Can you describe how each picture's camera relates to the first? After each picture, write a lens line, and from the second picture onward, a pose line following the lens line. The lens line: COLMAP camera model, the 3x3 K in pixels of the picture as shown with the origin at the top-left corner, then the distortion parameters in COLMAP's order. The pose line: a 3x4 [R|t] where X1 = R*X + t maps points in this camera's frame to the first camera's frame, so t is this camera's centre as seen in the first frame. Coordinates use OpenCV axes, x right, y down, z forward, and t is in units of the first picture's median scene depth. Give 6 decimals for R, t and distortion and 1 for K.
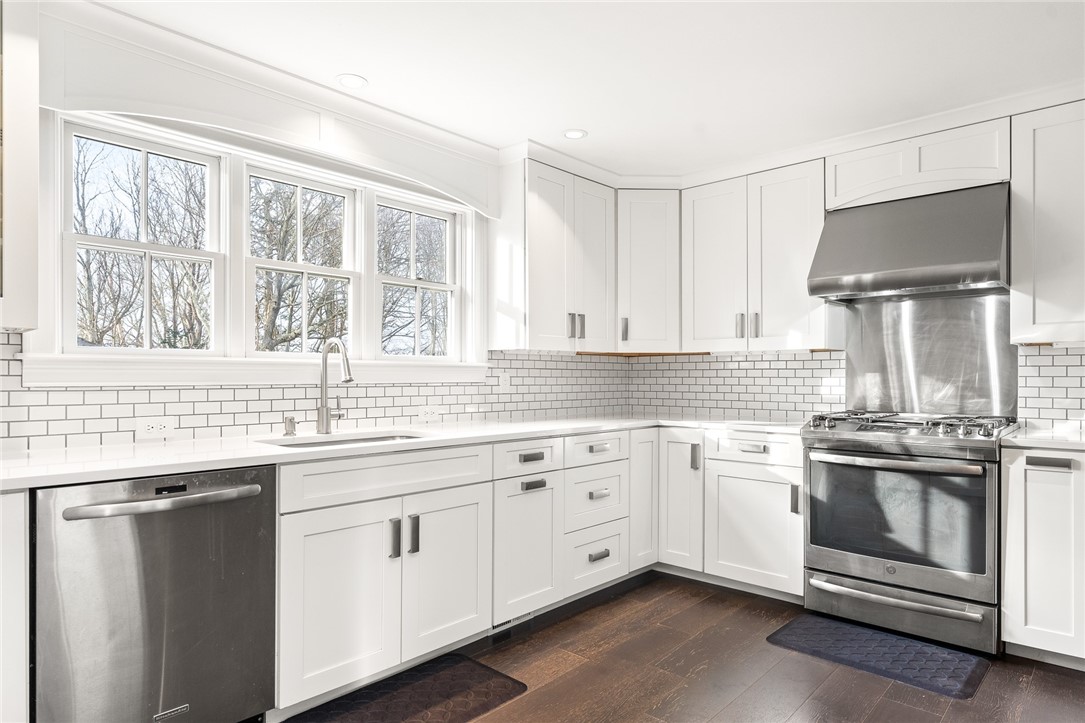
lens RADIAL K [[637.7, 0, 542.5], [0, 637.7, 377.7], [0, 0, 1]] dist [-0.001039, -0.001384]
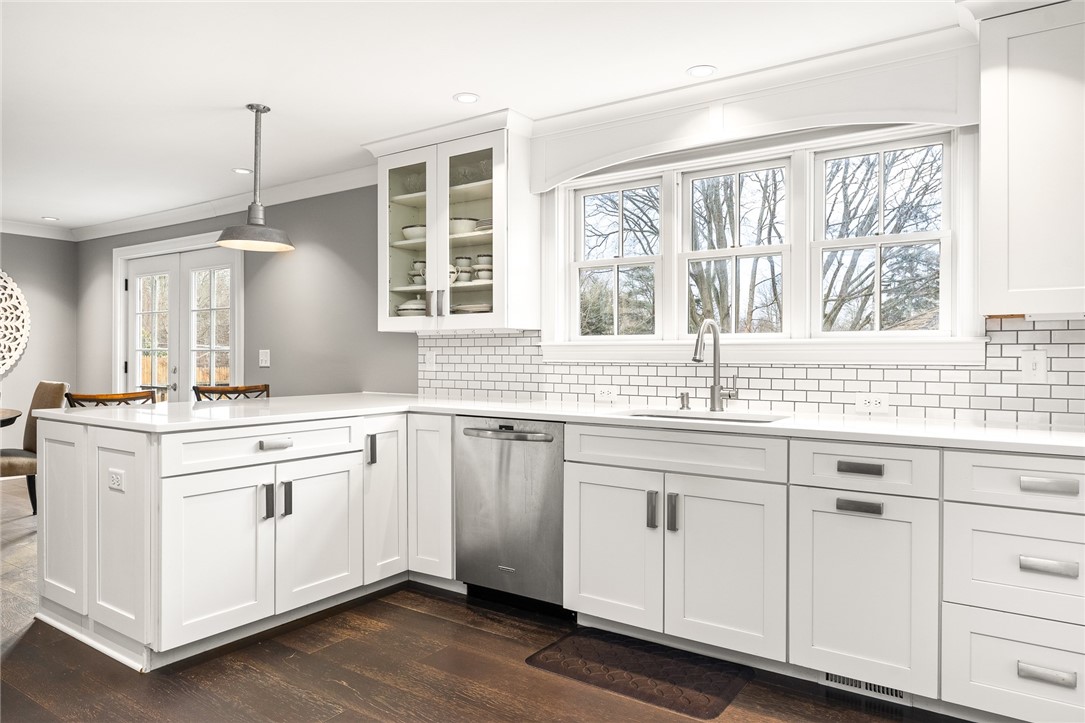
lens RADIAL K [[717.1, 0, 542.5], [0, 717.1, 361.5], [0, 0, 1]] dist [-0.001279, 0.000076]
pose [[0.135737, 0.010891, -0.990685, 0.685462], [-0.002201, 0.999940, 0.010691, -0.004679], [0.990742, 0.000729, 0.135753, 0.491031]]
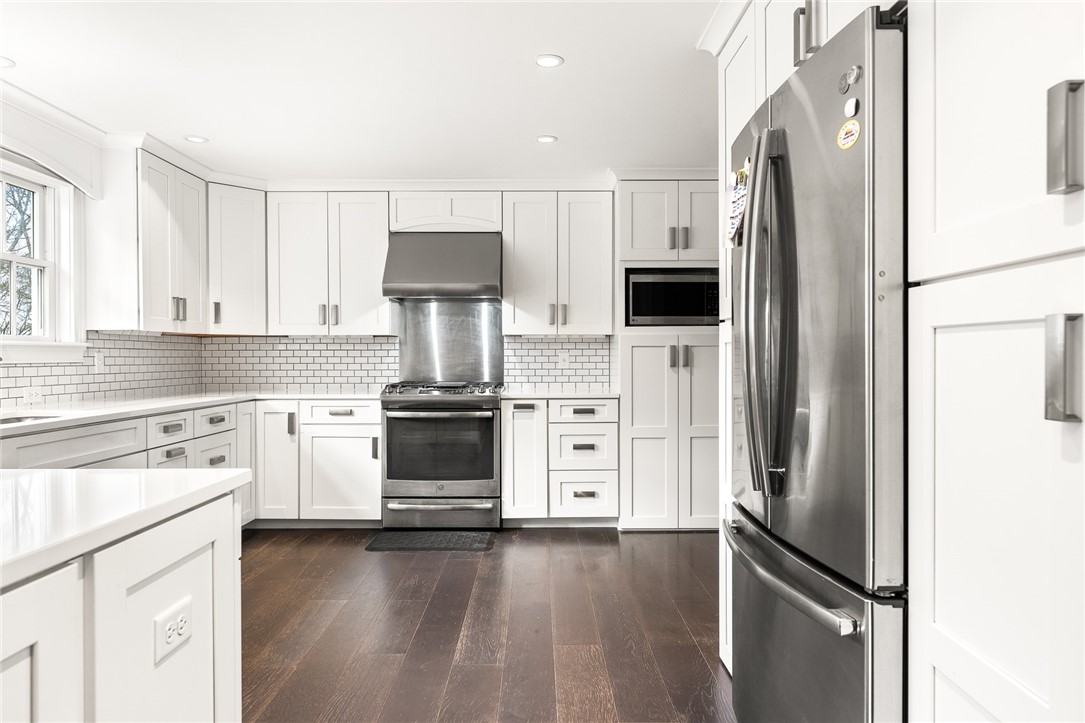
lens RADIAL K [[715.1, 0, 542.5], [0, 715.1, 361.5], [0, 0, 1]] dist [0.001458, 0.001245]
pose [[0.730551, -0.006426, 0.682828, -0.371402], [0.002764, 0.999975, 0.006453, 0.000796], [-0.682853, -0.002827, 0.730550, -0.335165]]
